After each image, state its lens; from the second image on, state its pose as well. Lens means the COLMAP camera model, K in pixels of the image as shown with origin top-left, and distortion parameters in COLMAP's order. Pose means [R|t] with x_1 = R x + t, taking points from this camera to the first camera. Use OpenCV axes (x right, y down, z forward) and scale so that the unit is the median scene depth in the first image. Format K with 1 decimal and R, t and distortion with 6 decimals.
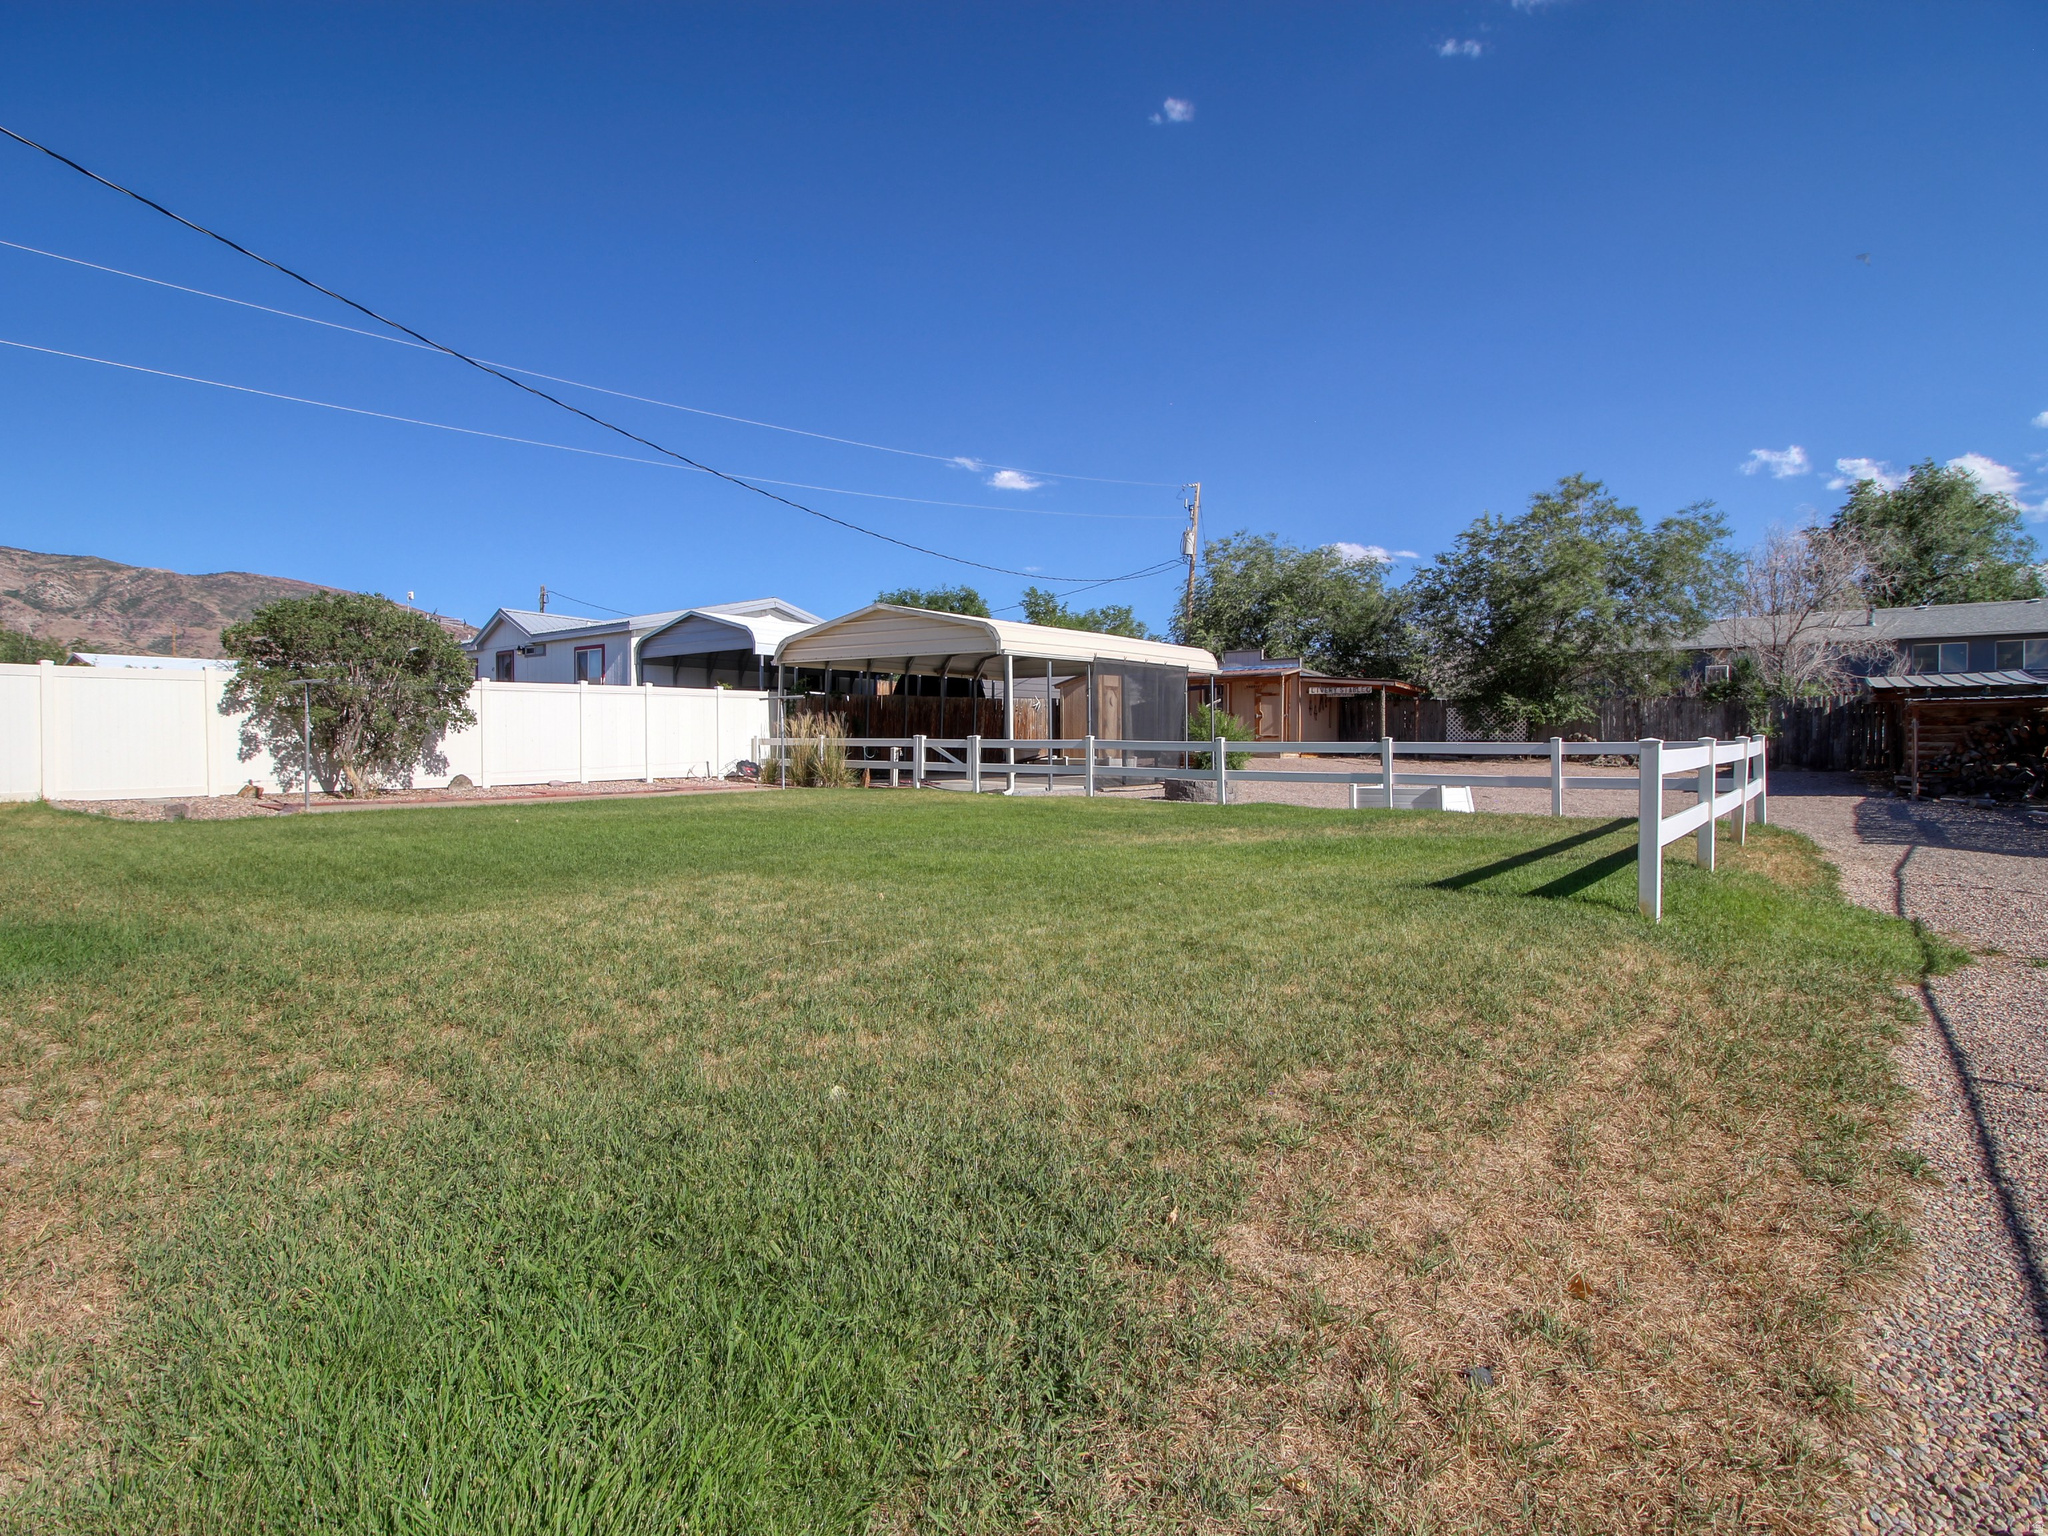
lens RADIAL K [[1073.4, 0, 1024.0], [0, 1073.4, 768.0], [0, 0, 1]] dist [0.000755, -0.000077]
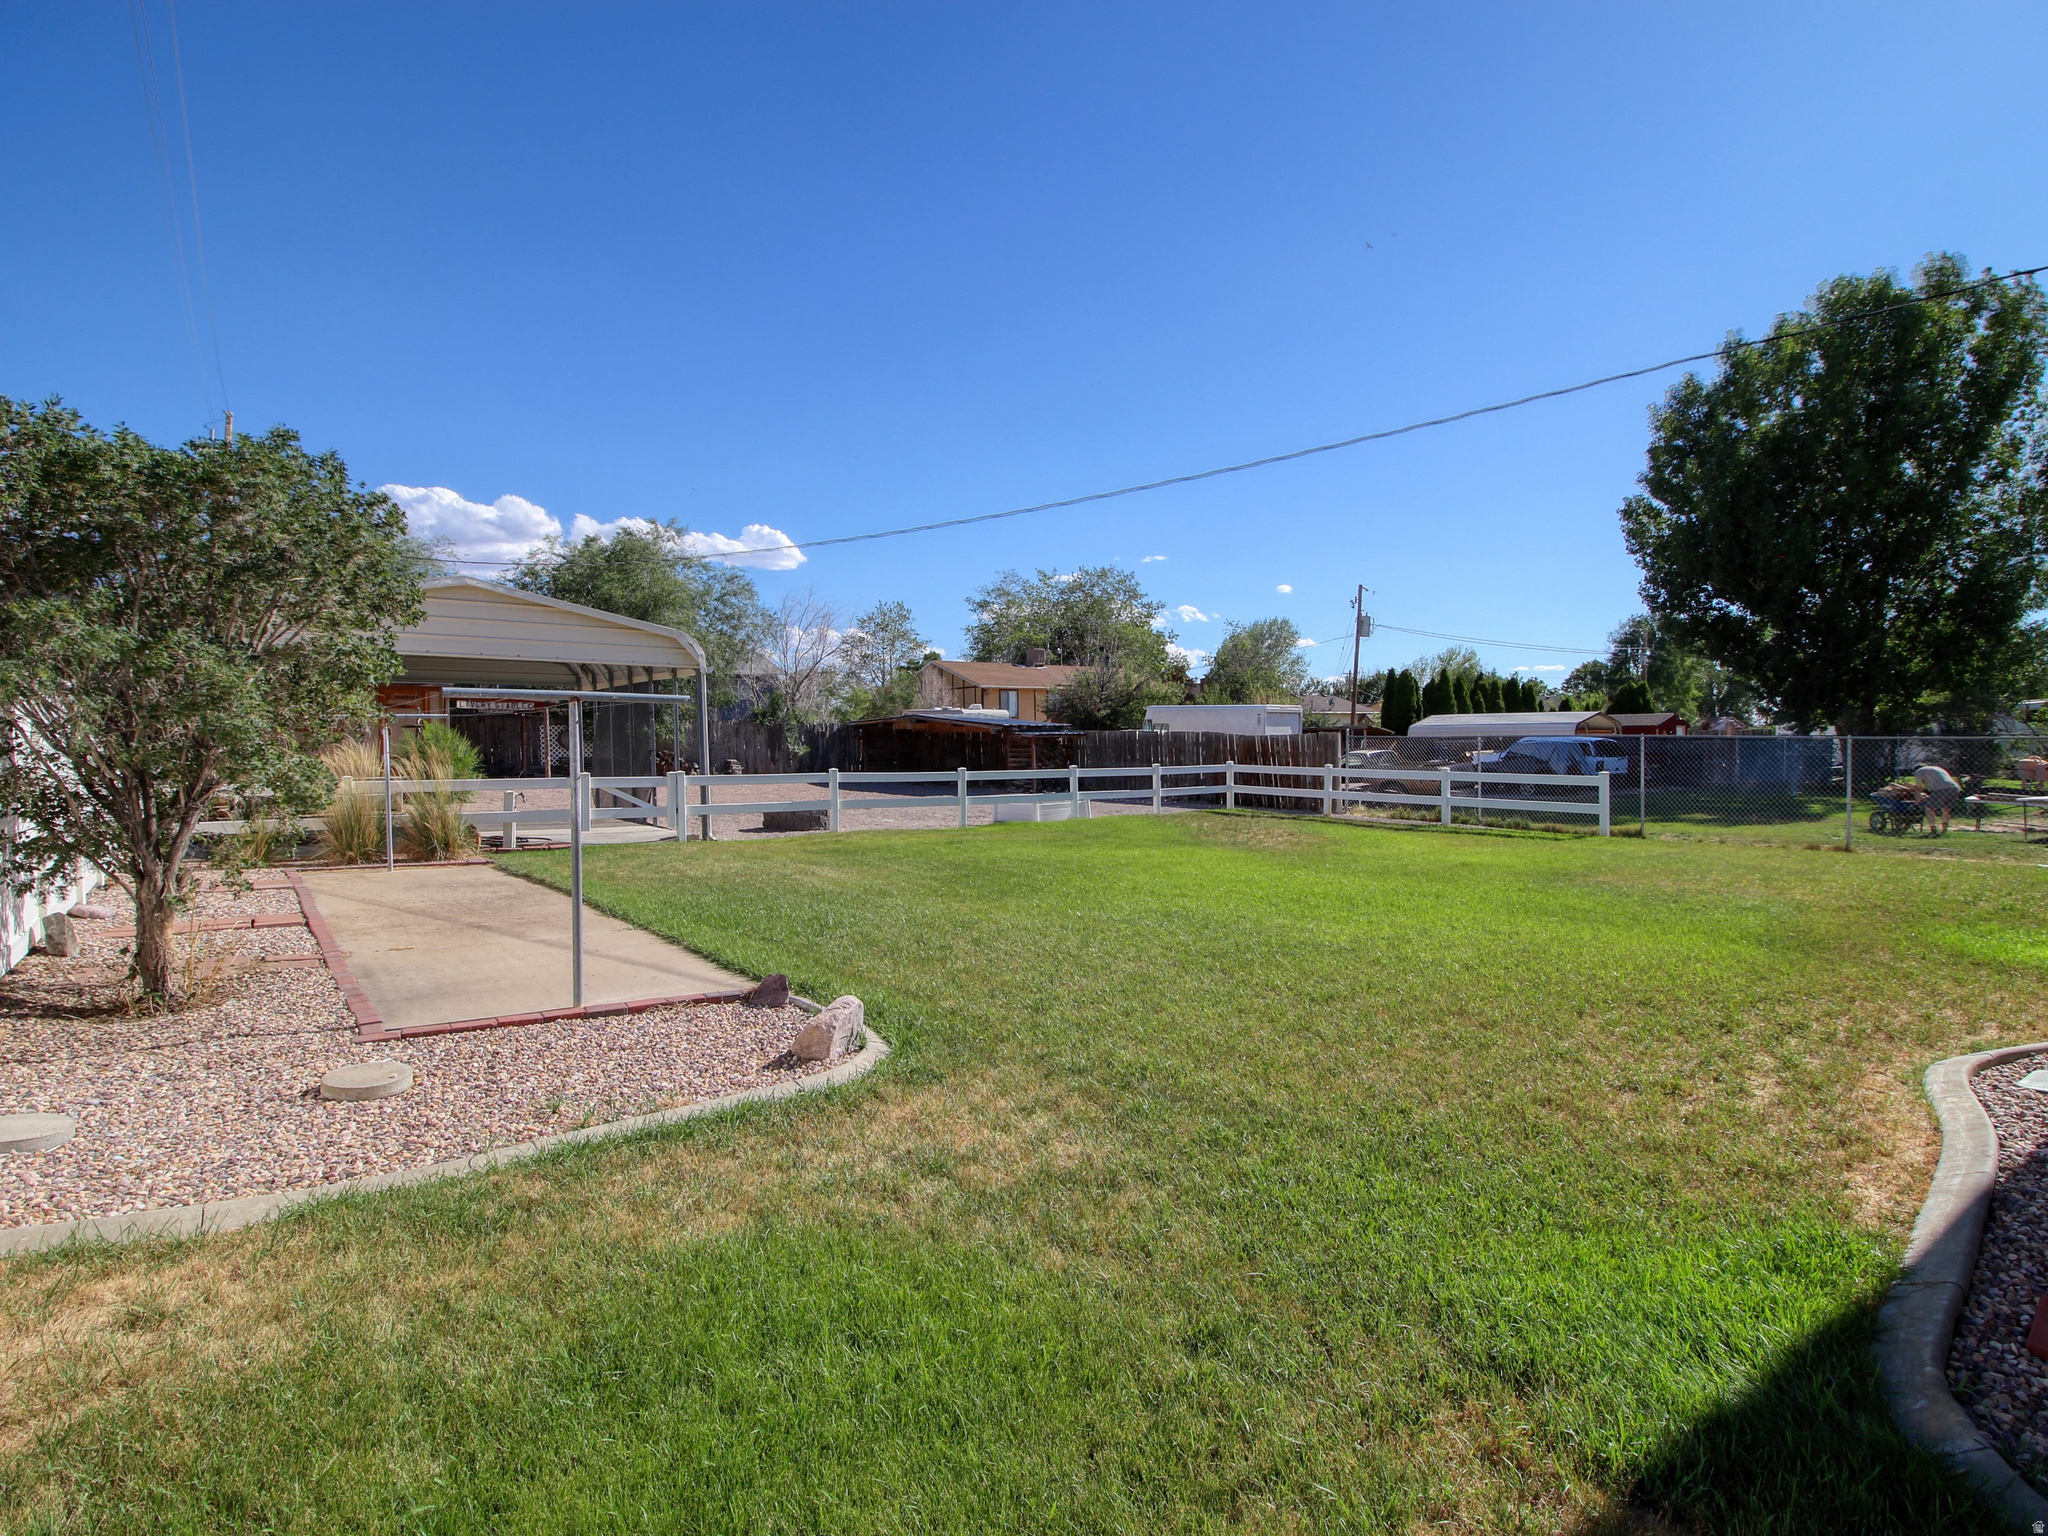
lens RADIAL K [[1073.4, 0, 1024.0], [0, 1073.4, 768.0], [0, 0, 1]] dist [0.000755, -0.000077]
pose [[0.421451, -0.031152, 0.906316, -0.666905], [0.044420, 0.998919, 0.013680, -0.029474], [-0.905762, 0.034493, 0.422380, 0.408820]]
